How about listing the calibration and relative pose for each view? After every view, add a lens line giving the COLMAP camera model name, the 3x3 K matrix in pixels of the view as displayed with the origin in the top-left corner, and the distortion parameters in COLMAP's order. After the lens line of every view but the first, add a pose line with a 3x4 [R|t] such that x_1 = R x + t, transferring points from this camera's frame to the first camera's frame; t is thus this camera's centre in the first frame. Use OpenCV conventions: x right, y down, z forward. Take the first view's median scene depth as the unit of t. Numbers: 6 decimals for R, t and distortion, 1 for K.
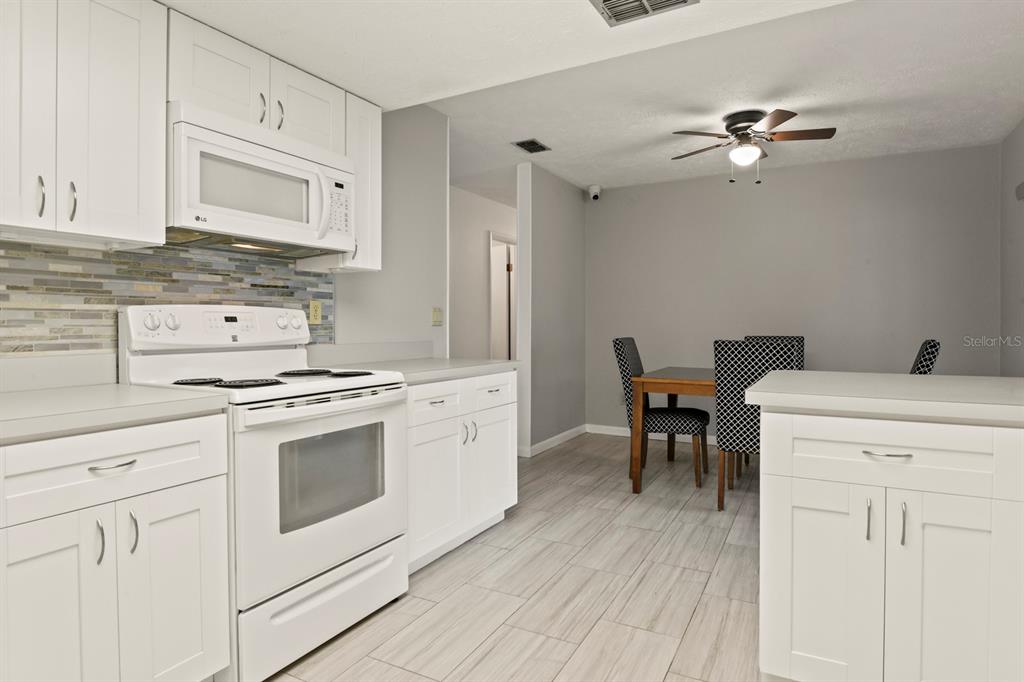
lens RADIAL K [[591.1, 0, 512.8], [0, 591.1, 331.1], [0, 0, 1]] dist [0.001863, -0.001228]
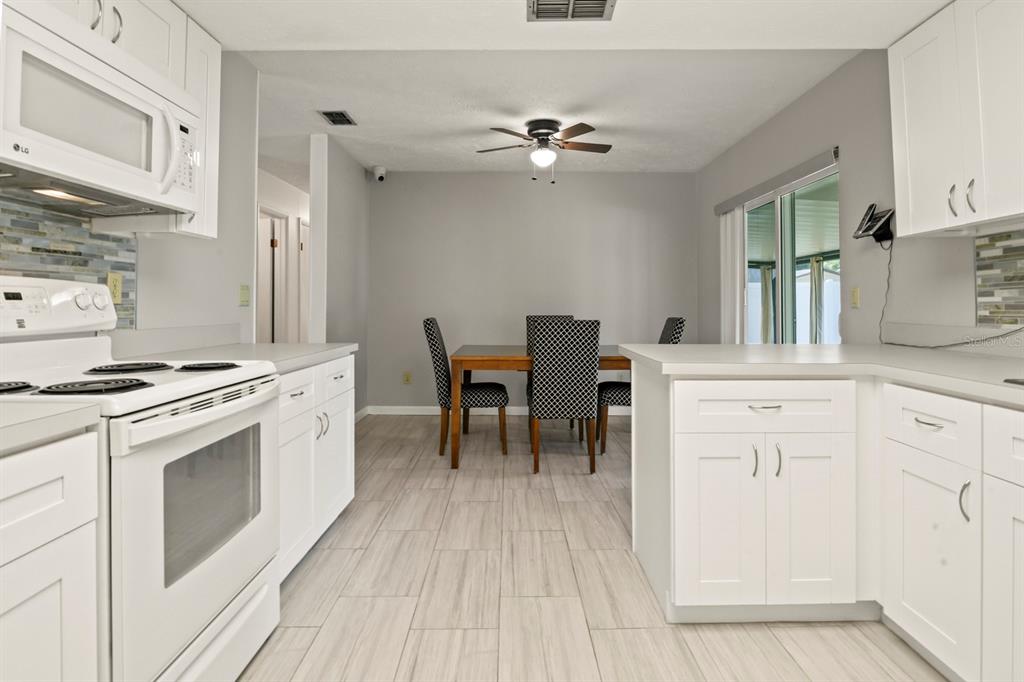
lens RADIAL K [[562.6, 0, 514.2], [0, 562.6, 295.3], [0, 0, 1]] dist [-0.004250, -0.002209]
pose [[0.867765, 0.011045, 0.496851, -0.250218], [0.003059, 0.999615, -0.027563, -0.001026], [-0.496965, 0.025438, 0.867398, 0.115726]]
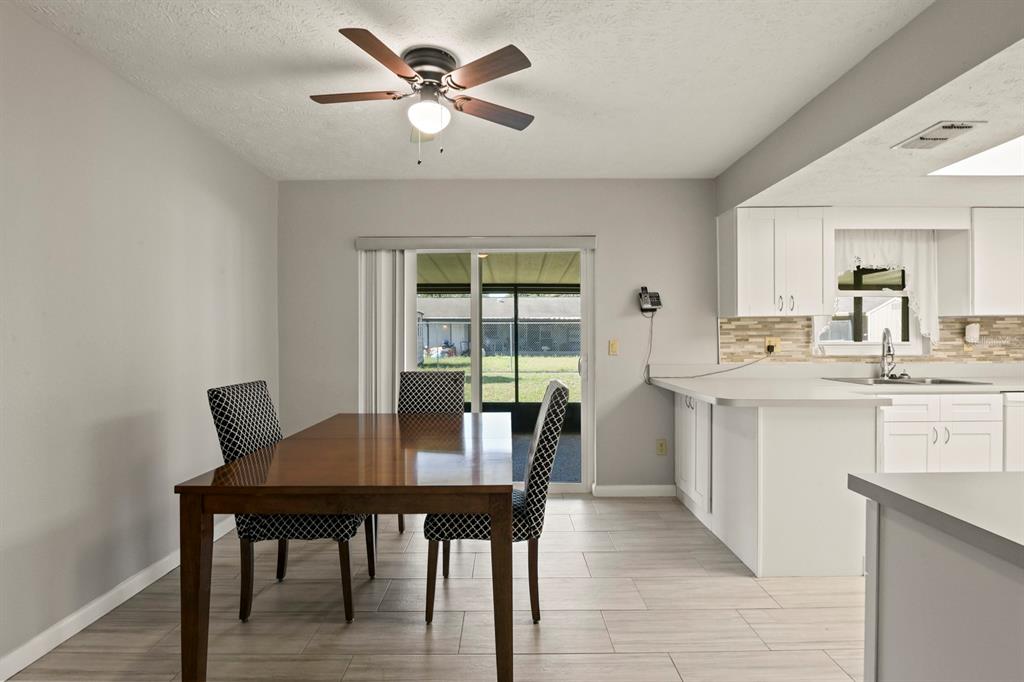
lens RADIAL K [[492.3, 0, 512.0], [0, 492.3, 341.0], [0, 0, 1]] dist [-0.044262, -0.000119]
pose [[-0.483776, 0.003544, 0.875185, -0.181909], [0.013314, 0.999906, 0.003311, -0.050906], [-0.875090, 0.013254, -0.483778, 1.595864]]
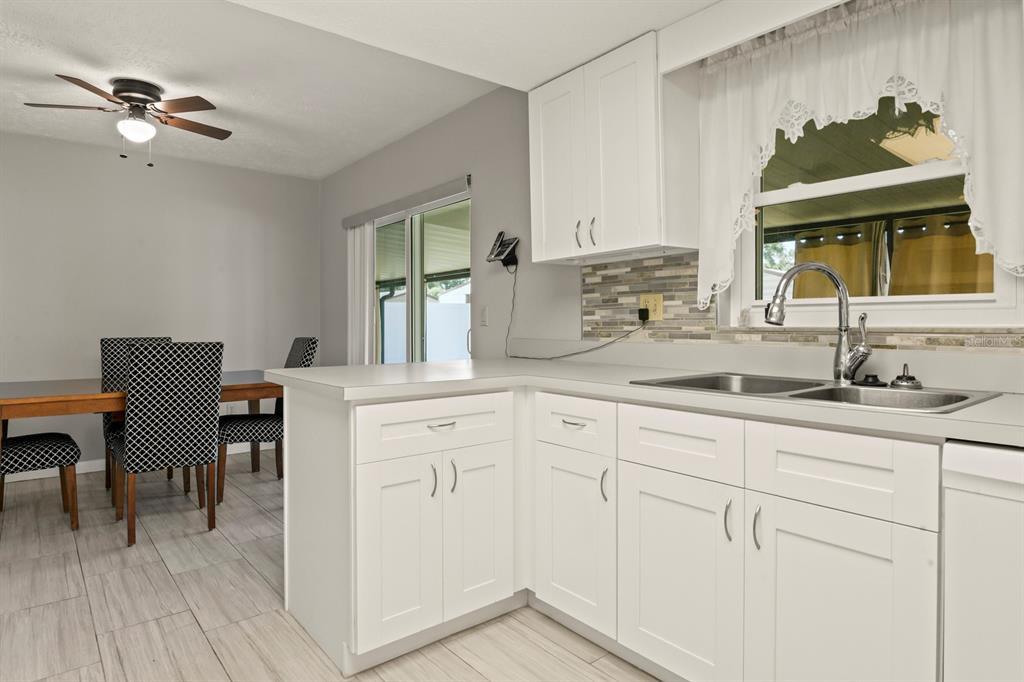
lens RADIAL K [[594.8, 0, 512.7], [0, 594.8, 321.5], [0, 0, 1]] dist [-0.005432, -0.004478]
pose [[0.362126, 0.005400, 0.932113, -0.283133], [0.012173, 0.999871, -0.010522, 0.000624], [-0.932050, 0.015157, 0.362014, 0.218819]]
